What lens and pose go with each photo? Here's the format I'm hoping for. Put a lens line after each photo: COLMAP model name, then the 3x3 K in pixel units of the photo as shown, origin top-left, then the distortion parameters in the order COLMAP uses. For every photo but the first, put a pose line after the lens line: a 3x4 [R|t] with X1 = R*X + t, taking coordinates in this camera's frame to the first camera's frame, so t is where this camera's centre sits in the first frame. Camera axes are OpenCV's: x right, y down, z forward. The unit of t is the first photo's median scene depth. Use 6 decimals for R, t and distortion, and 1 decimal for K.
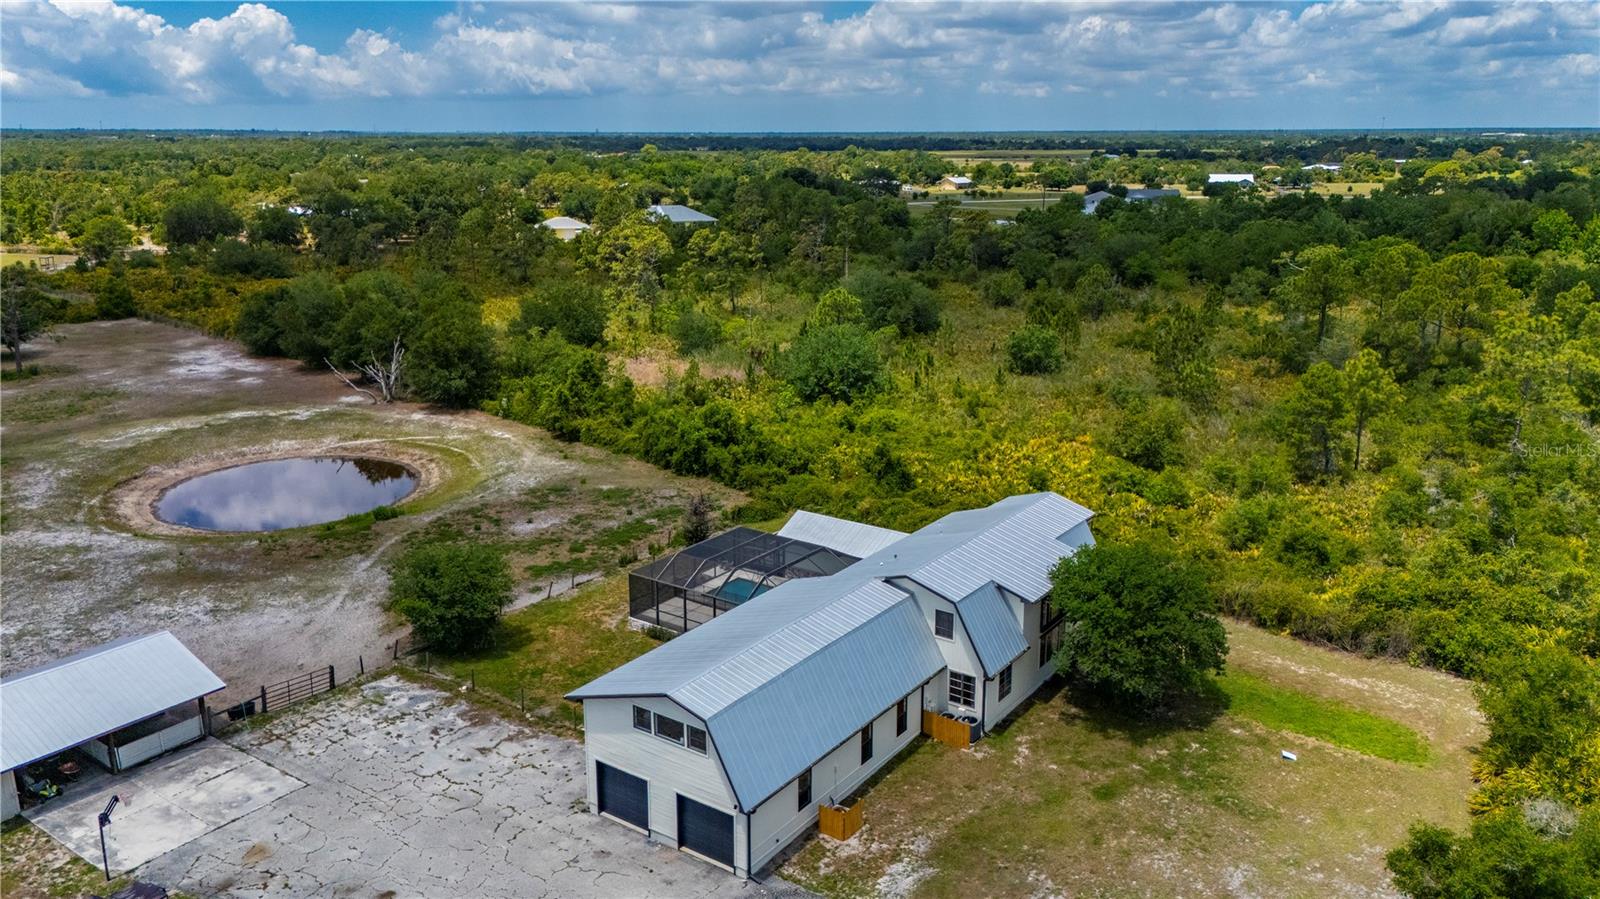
lens RADIAL K [[1199.3, 0, 800.0], [0, 1199.3, 449.5], [0, 0, 1]] dist [0.044122, -0.005860]
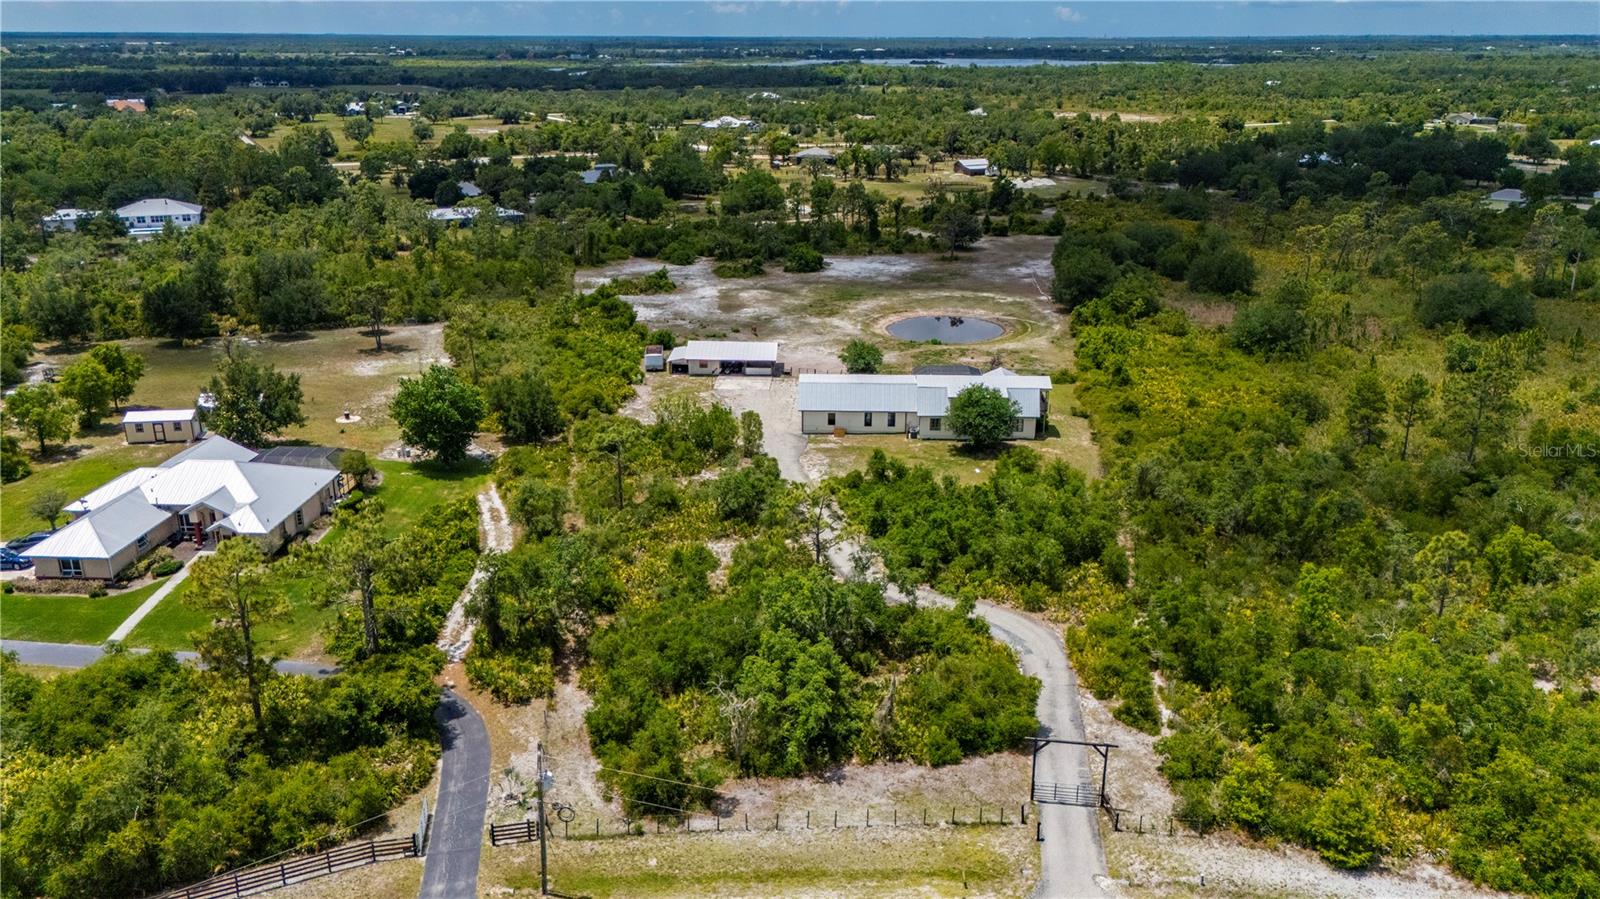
lens RADIAL K [[1171.3, 0, 800.0], [0, 1171.3, 449.5], [0, 0, 1]] dist [0.063598, -0.057755]
pose [[0.551947, 0.275811, -0.786945, 2.110957], [-0.216986, 0.958711, 0.183823, -0.167838], [0.805153, 0.069295, 0.589005, -0.777586]]
